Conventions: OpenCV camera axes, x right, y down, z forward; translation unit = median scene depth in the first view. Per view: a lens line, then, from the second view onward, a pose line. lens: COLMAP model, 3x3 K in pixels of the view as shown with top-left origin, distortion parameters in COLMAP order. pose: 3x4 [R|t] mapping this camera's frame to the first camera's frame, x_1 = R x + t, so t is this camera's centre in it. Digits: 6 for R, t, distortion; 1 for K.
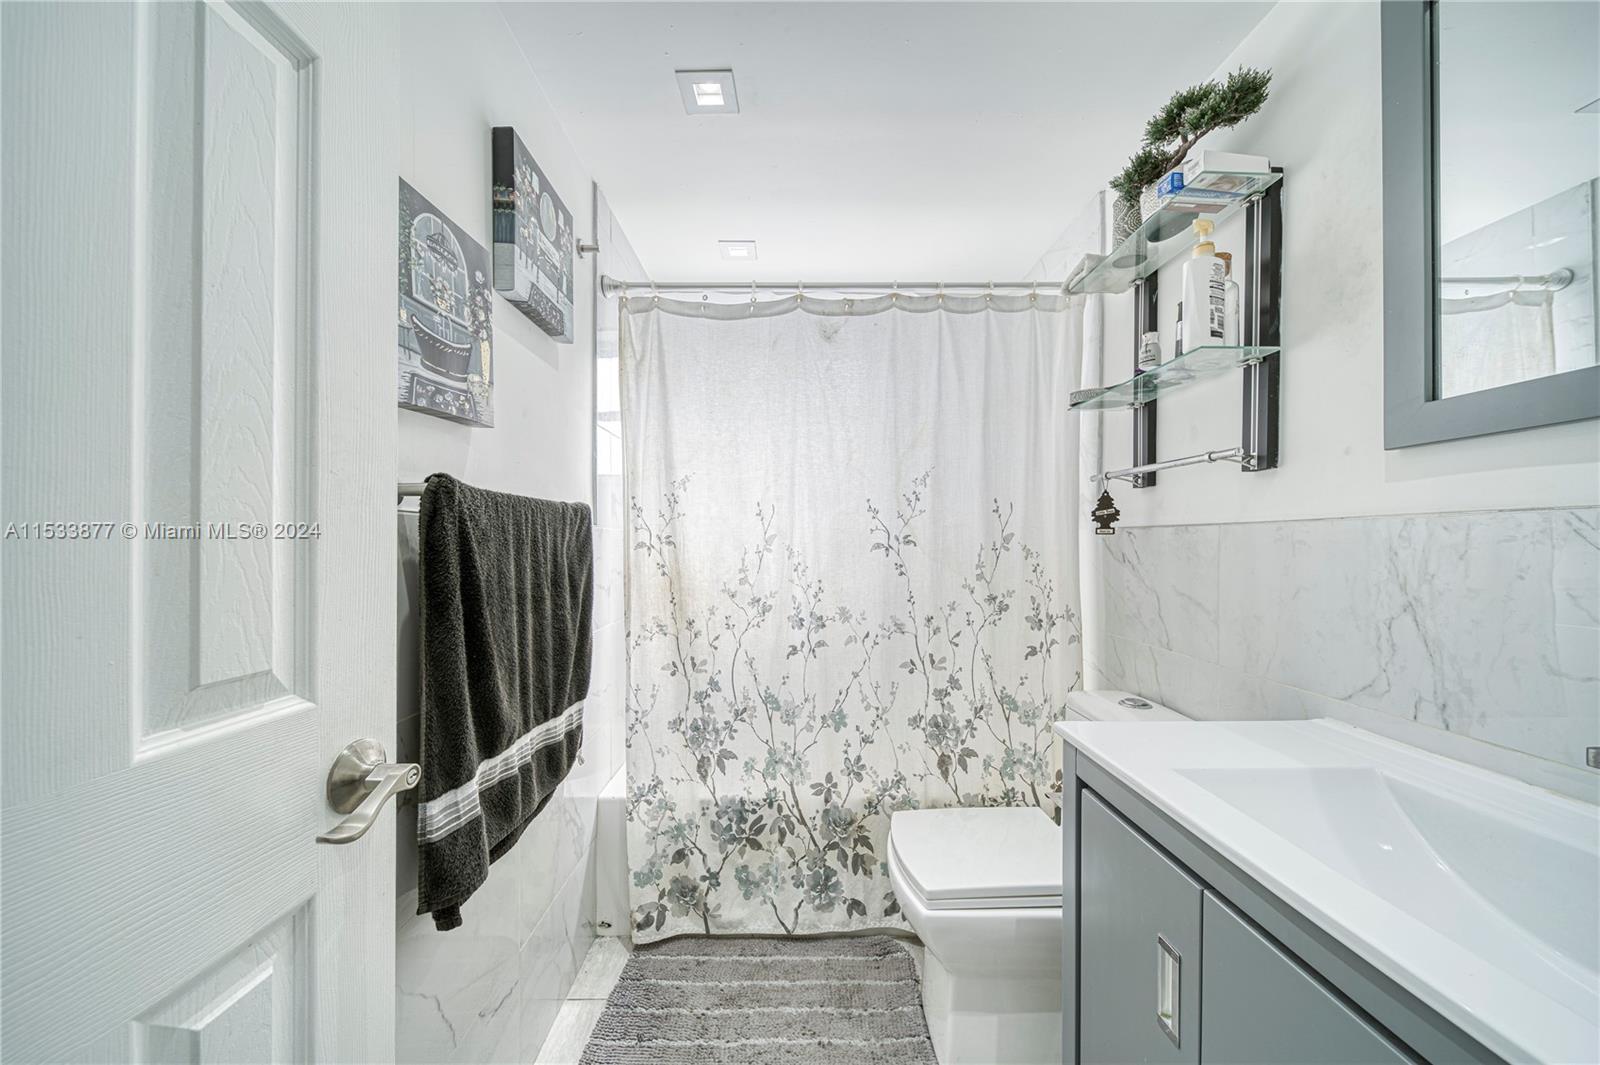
lens RADIAL K [[559.7, 0, 803.6], [0, 559.7, 526.3], [0, 0, 1]] dist [0.000939, -0.001374]
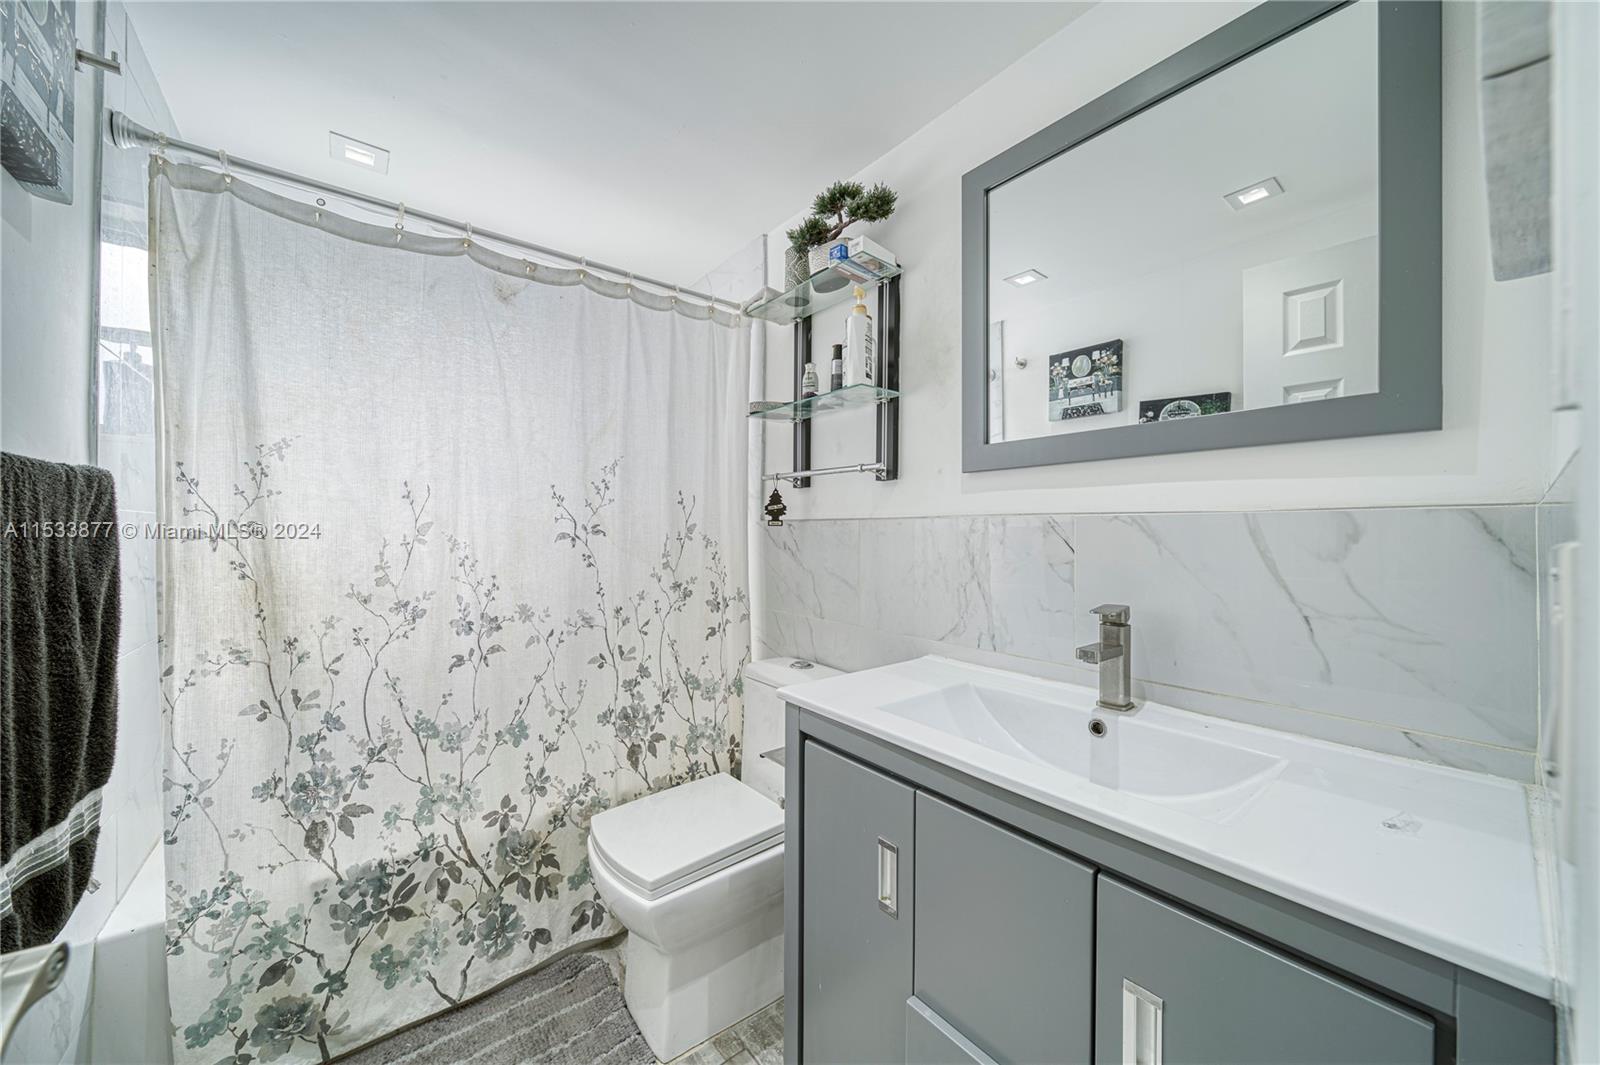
lens RADIAL K [[551.4, 0, 795.9], [0, 551.4, 511.7], [0, 0, 1]] dist [0.001317, -0.001393]
pose [[0.797199, 0.024876, 0.603204, -0.123882], [-0.019982, 0.999691, -0.014819, 0.000665], [-0.603386, -0.000240, 0.797449, 0.041712]]
